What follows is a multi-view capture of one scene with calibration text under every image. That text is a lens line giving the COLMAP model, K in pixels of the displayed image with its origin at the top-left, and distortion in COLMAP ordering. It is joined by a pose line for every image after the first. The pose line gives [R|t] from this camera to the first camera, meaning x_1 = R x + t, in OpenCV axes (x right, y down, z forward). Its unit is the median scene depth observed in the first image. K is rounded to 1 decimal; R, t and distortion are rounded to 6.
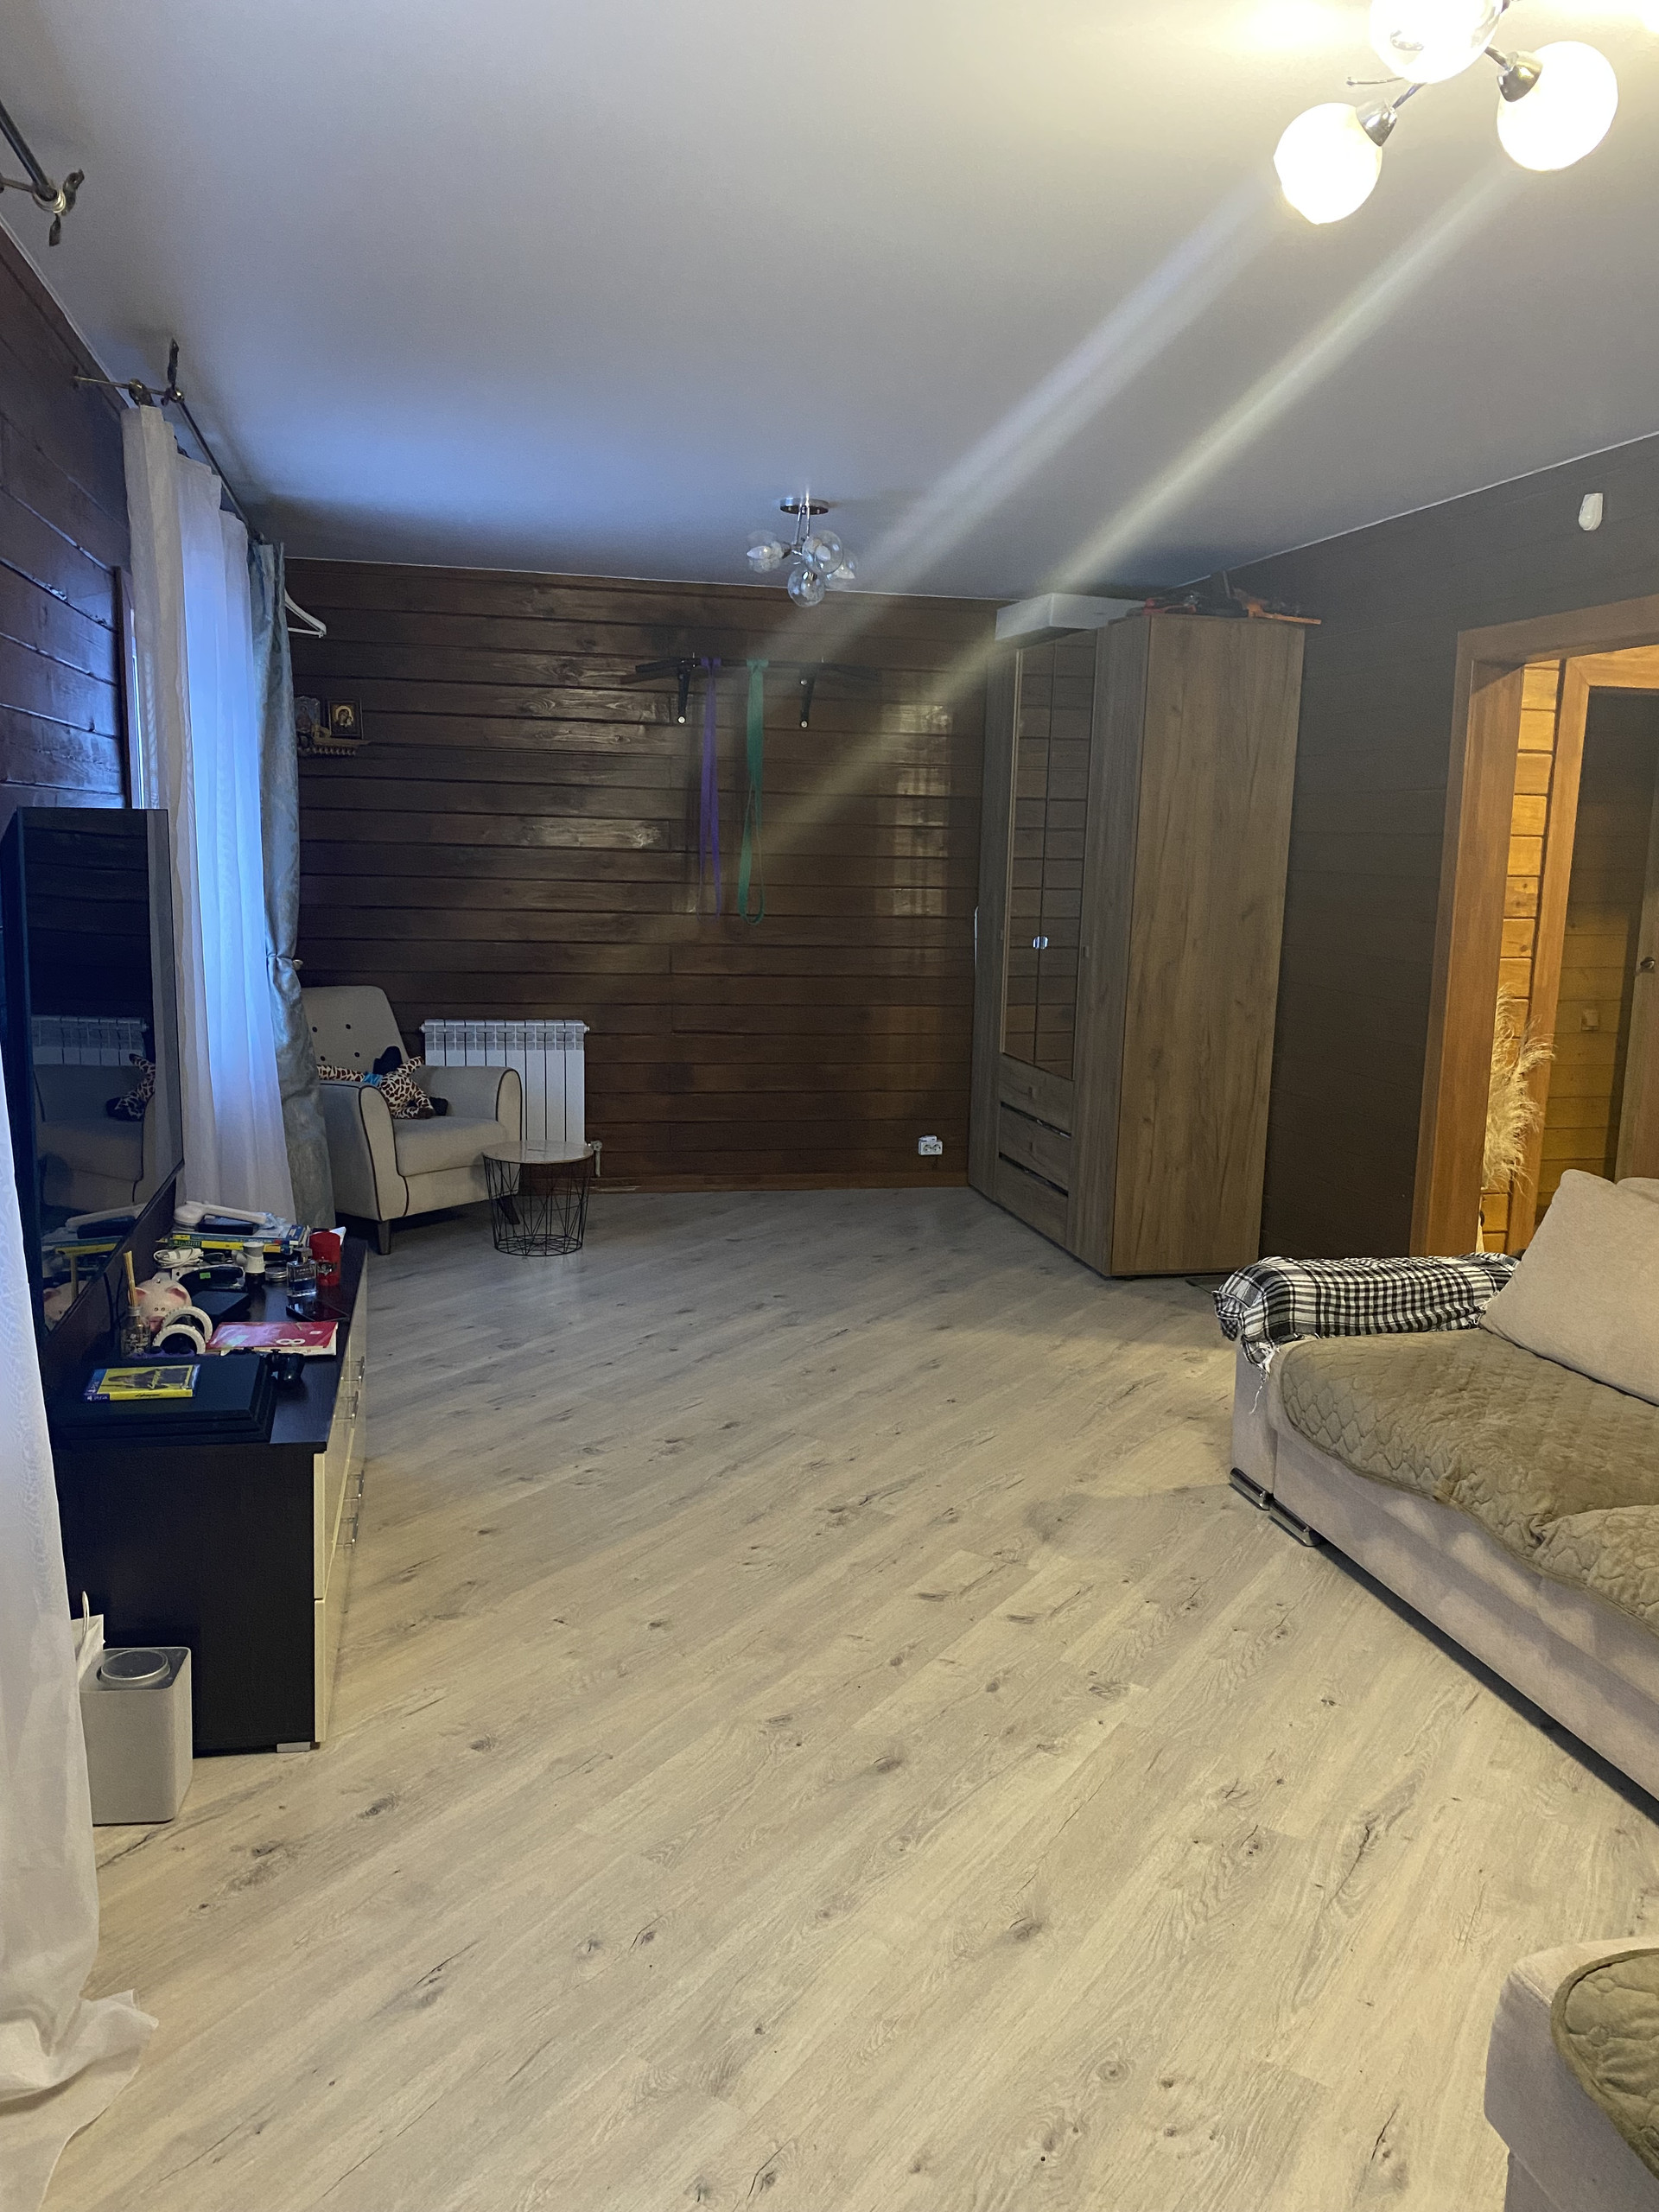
lens RADIAL K [[1657.6, 0, 829.5], [0, 1657.6, 1106.0], [0, 0, 1]] dist [0.046409, -0.090530]
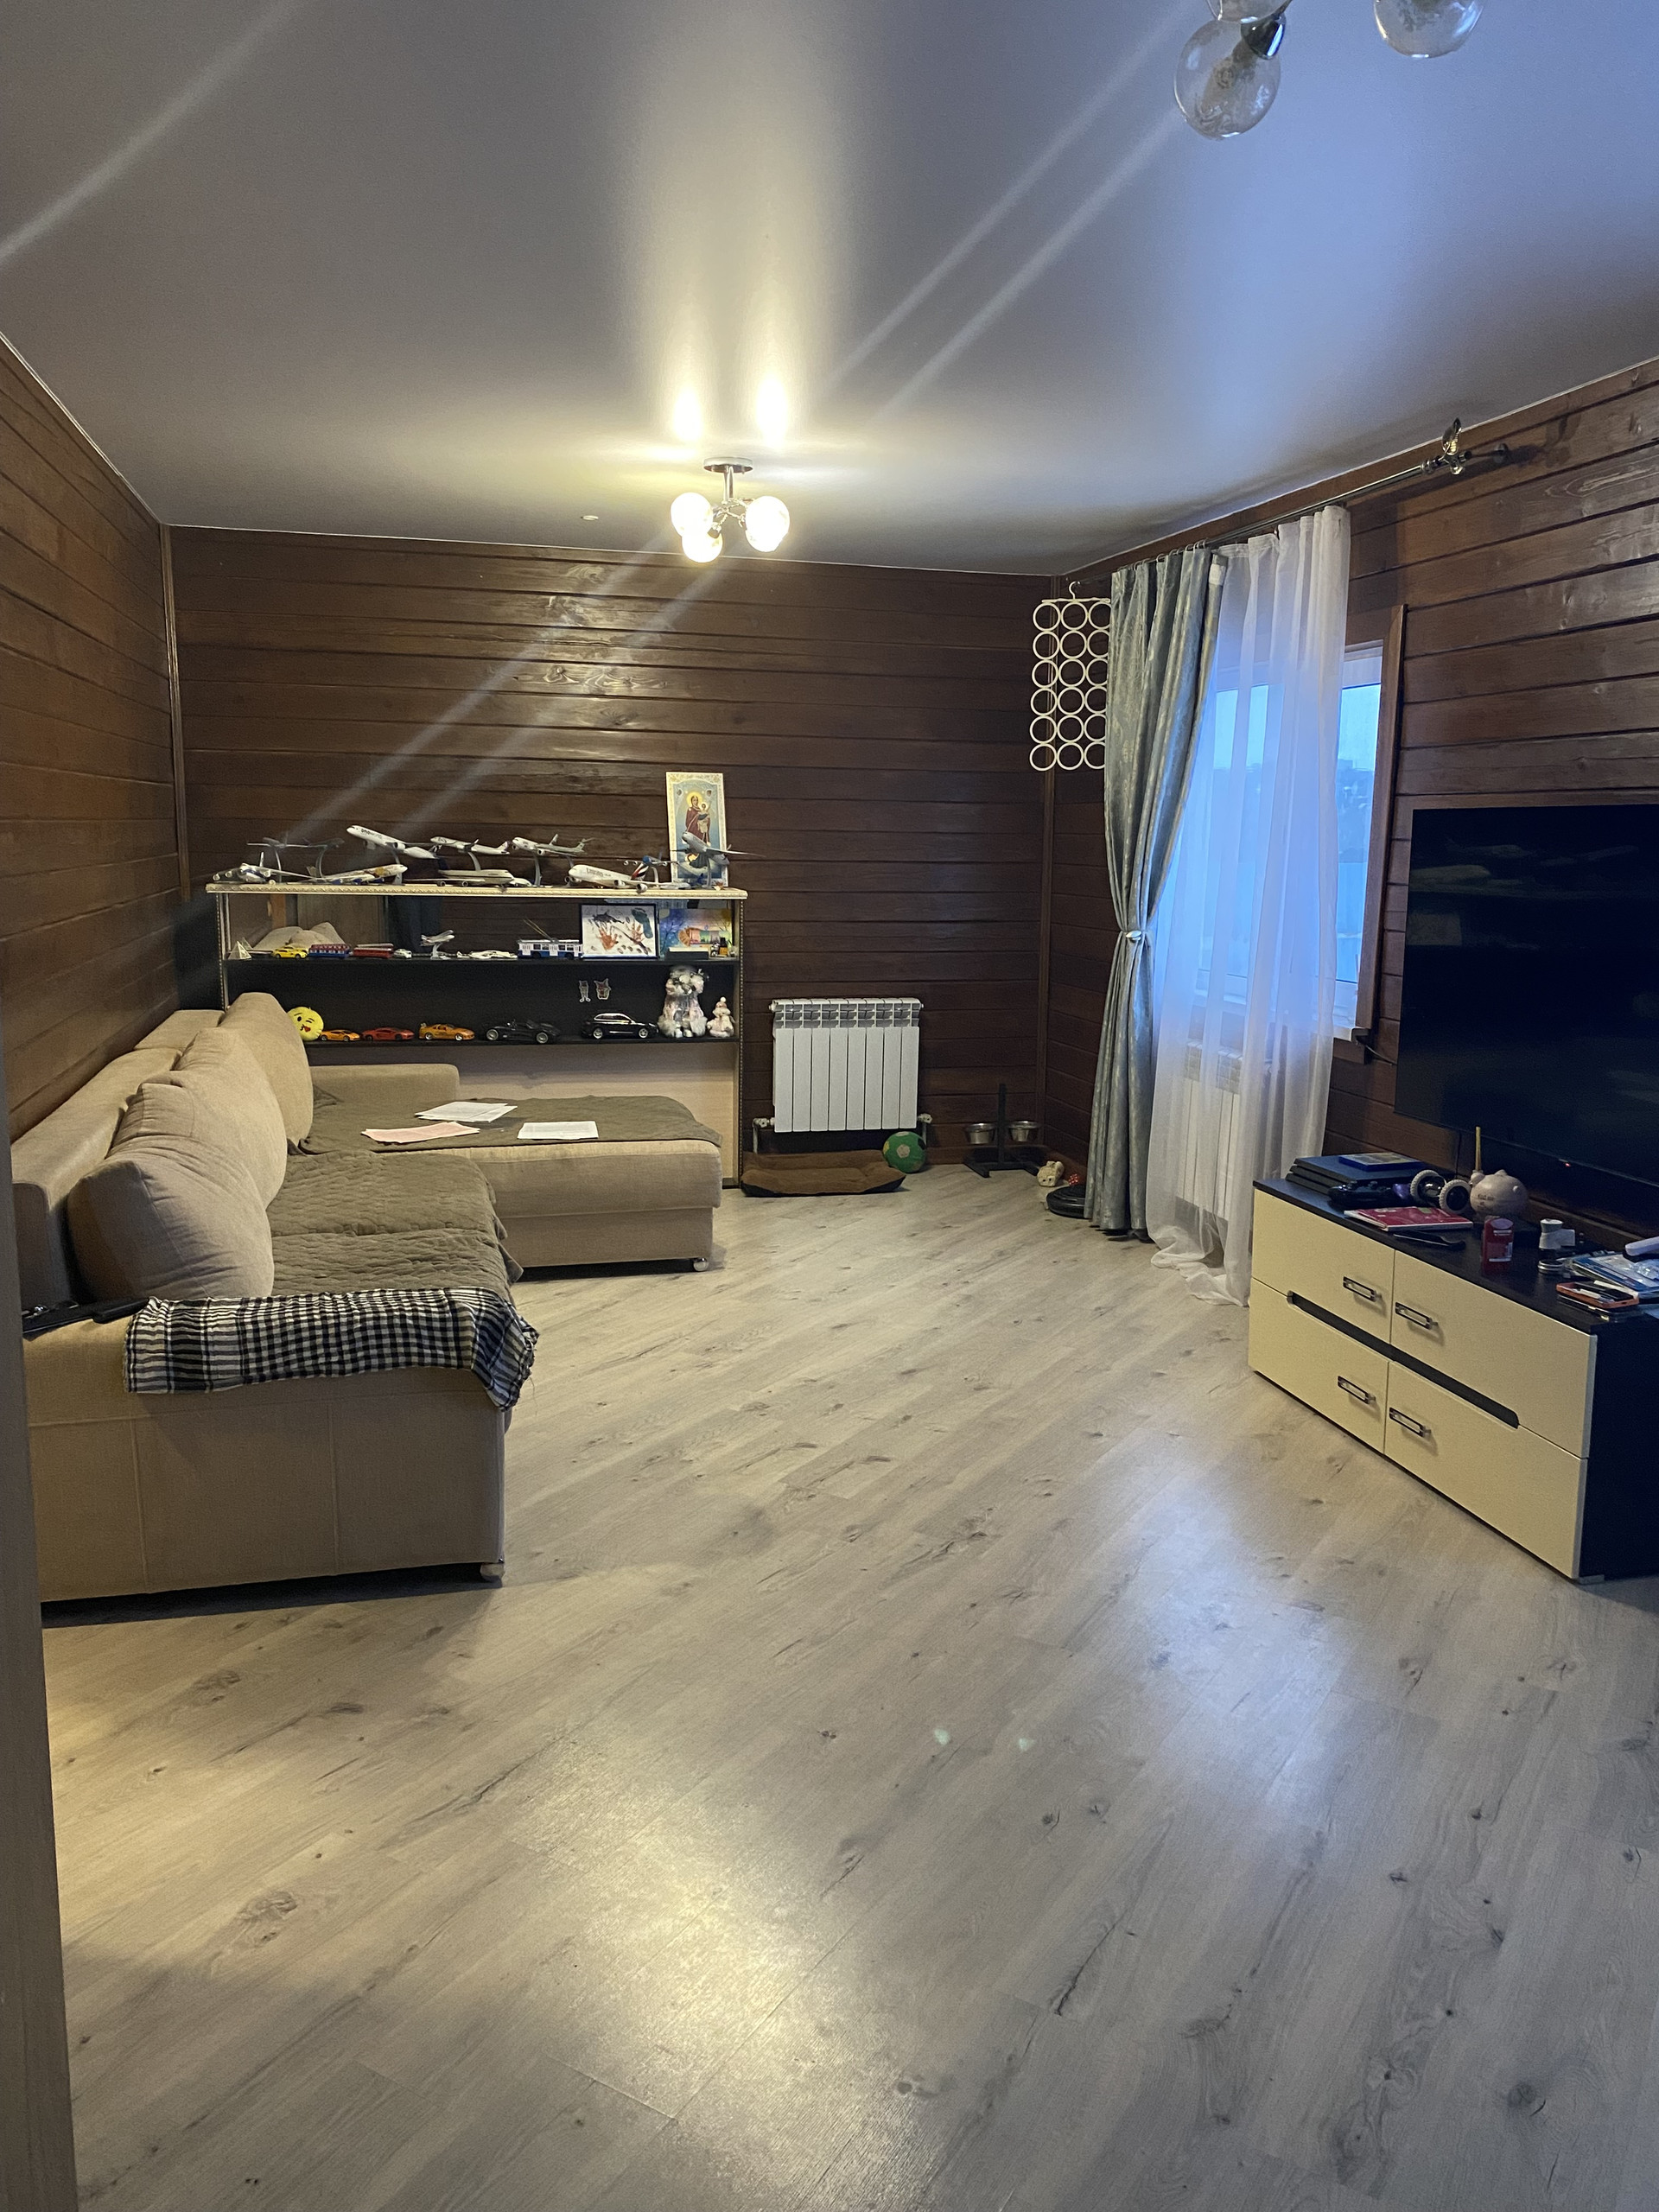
lens RADIAL K [[1657.6, 0, 829.5], [0, 1657.6, 1106.0], [0, 0, 1]] dist [0.046409, -0.090530]
pose [[-0.999126, -0.037985, -0.017434, 0.125472], [-0.041542, 0.948360, 0.314463, -0.302381], [0.004588, 0.314912, -0.949110, 2.030534]]
